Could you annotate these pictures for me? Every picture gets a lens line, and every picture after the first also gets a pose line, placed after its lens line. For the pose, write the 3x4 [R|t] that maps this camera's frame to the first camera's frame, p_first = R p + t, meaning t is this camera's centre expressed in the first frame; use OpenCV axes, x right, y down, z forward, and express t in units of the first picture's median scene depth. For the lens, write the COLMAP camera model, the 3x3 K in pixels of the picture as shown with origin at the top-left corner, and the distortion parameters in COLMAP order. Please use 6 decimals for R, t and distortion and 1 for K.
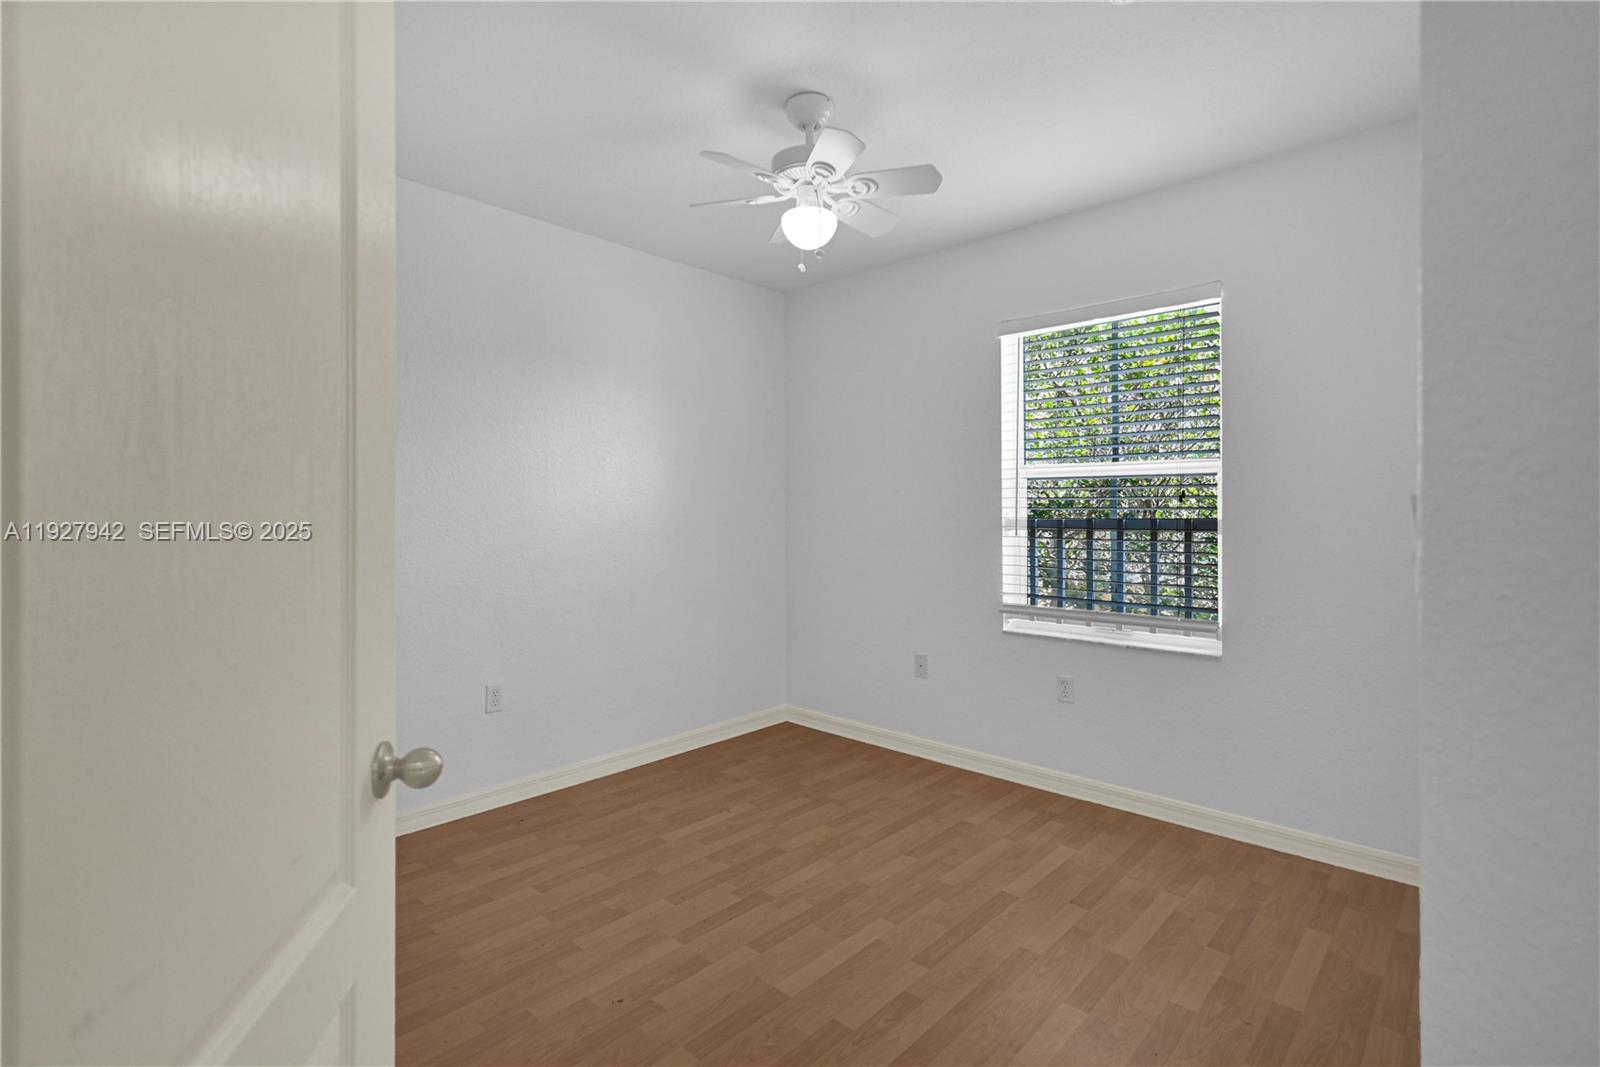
lens RADIAL K [[734.8, 0, 798.4], [0, 734.8, 517.0], [0, 0, 1]] dist [0.000451, 0.000370]
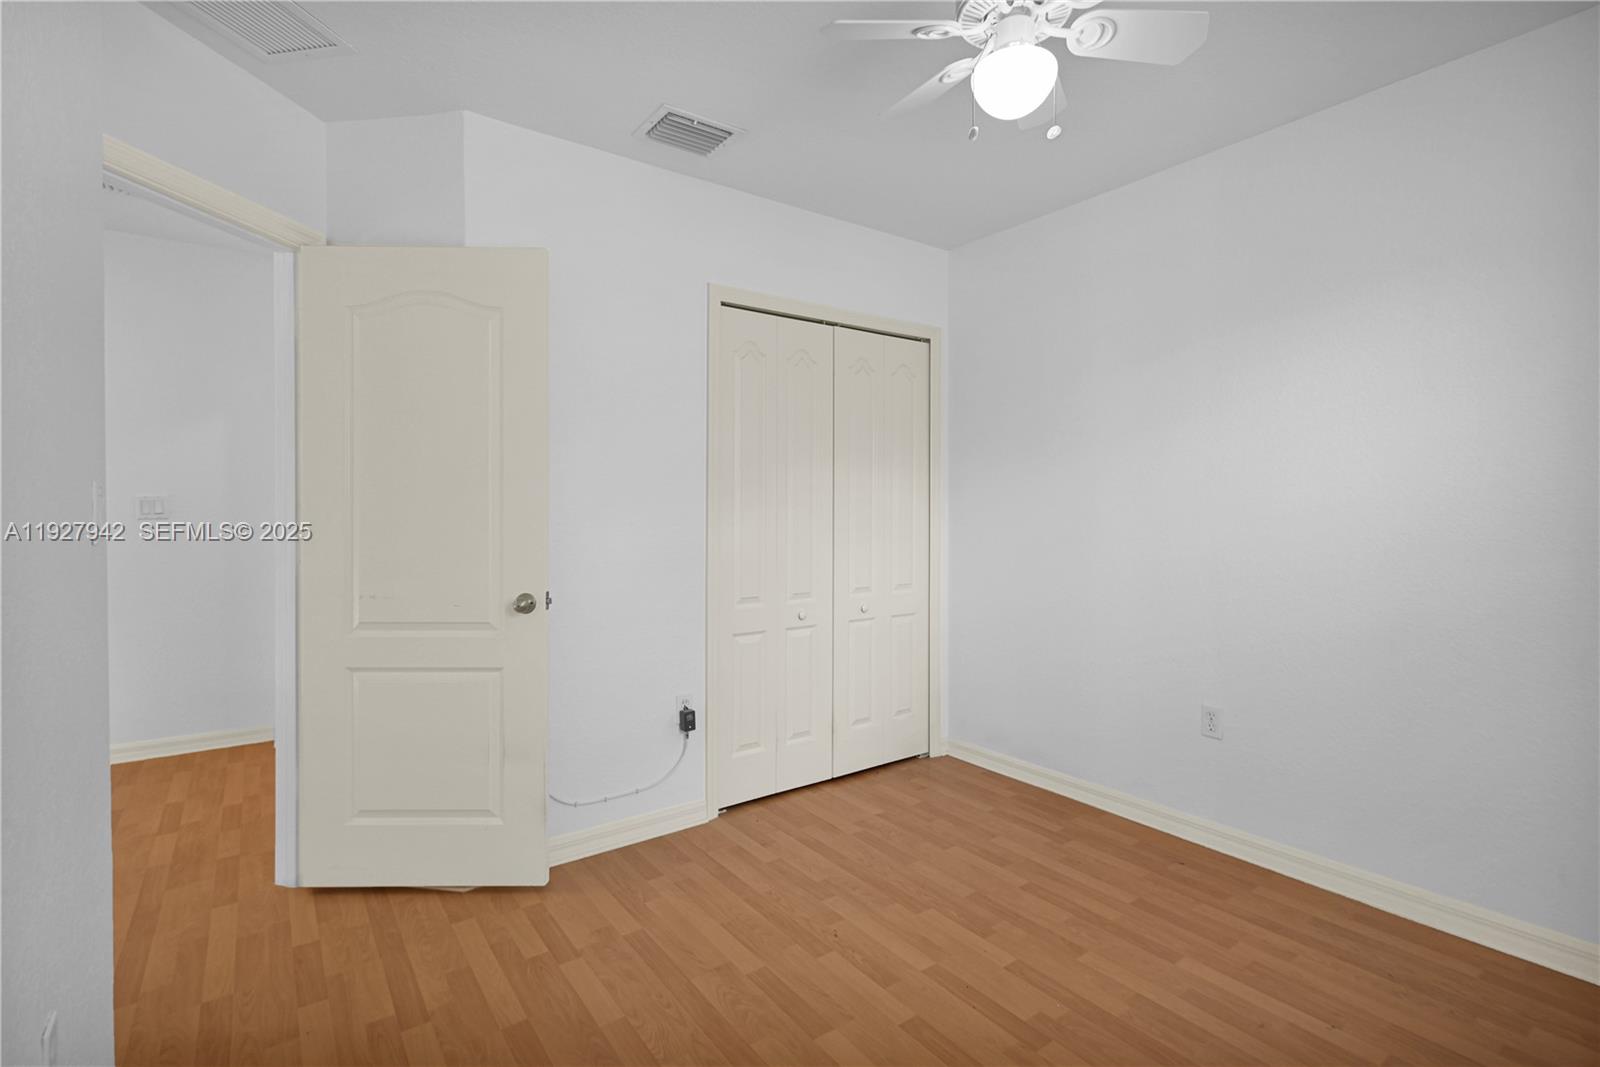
lens RADIAL K [[734.8, 0, 798.4], [0, 734.8, 517.0], [0, 0, 1]] dist [0.000451, 0.000370]
pose [[-0.195950, -0.000958, -0.980613, 0.634456], [-0.000037, 1.000000, -0.000970, 0.011903], [0.980614, -0.000154, -0.195950, 0.841832]]
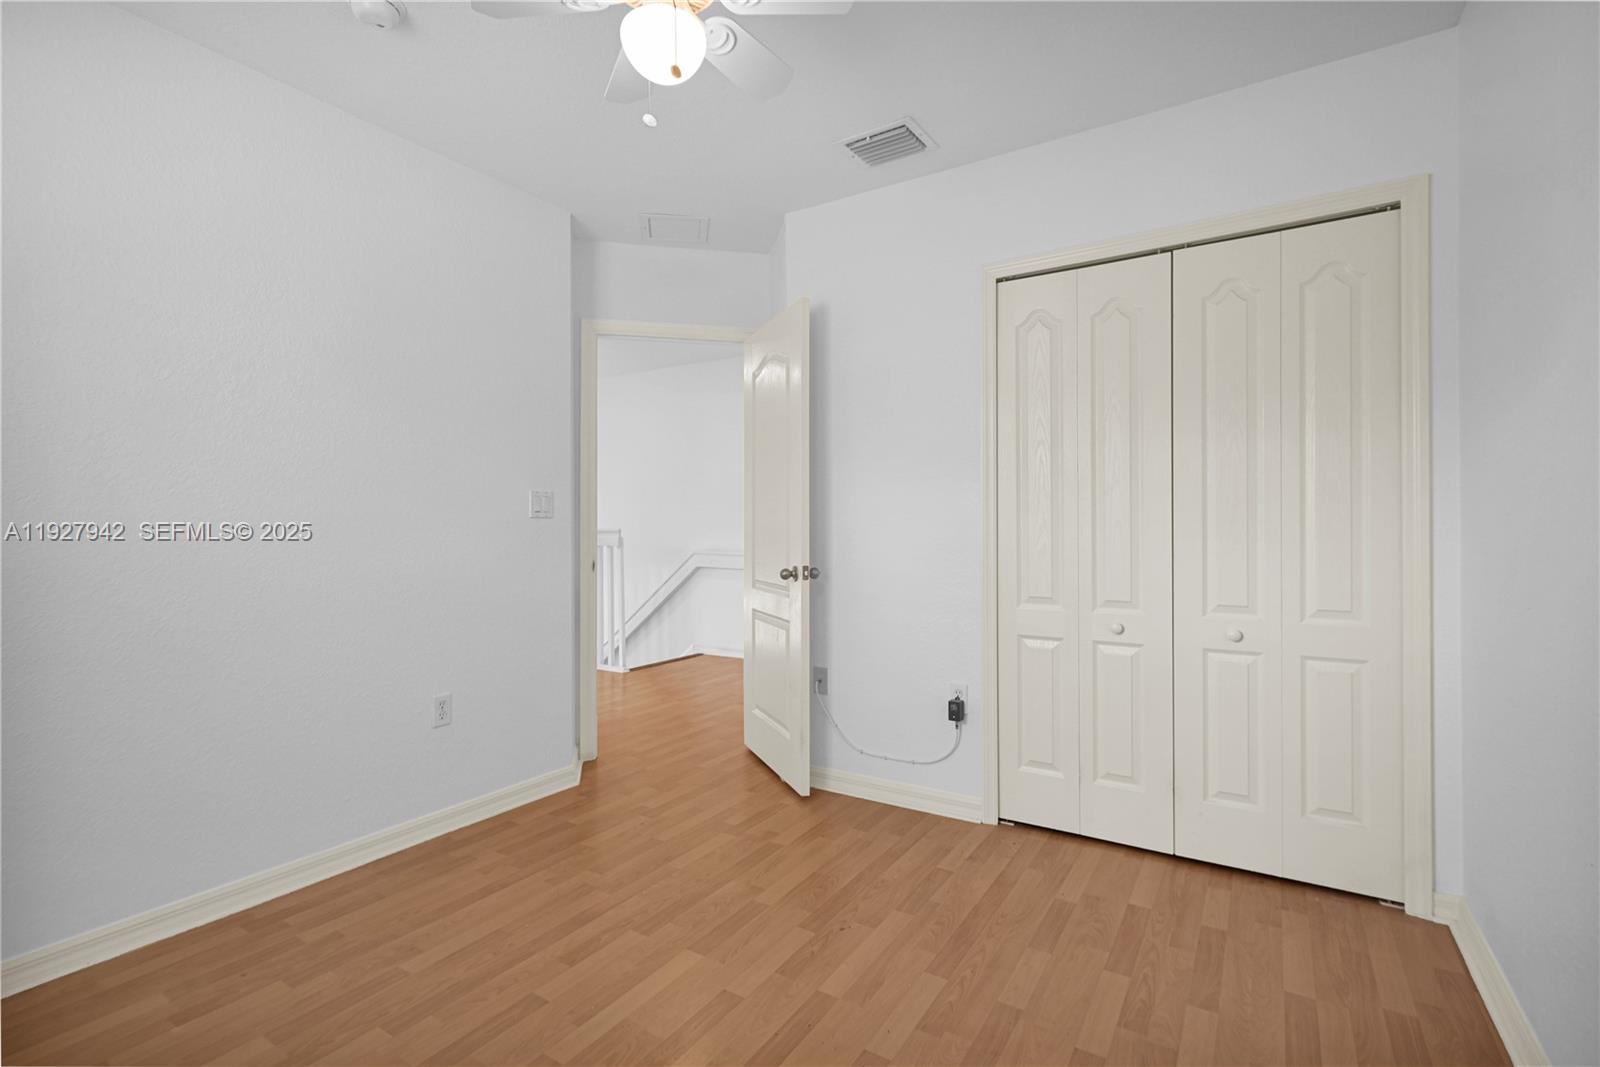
lens RADIAL K [[734.8, 0, 798.4], [0, 734.8, 517.0], [0, 0, 1]] dist [0.000451, 0.000370]
pose [[-0.981036, 0.000616, -0.193823, 0.025994], [0.000409, 0.999999, 0.001108, 0.024482], [0.193824, 0.001008, -0.981036, 1.502200]]
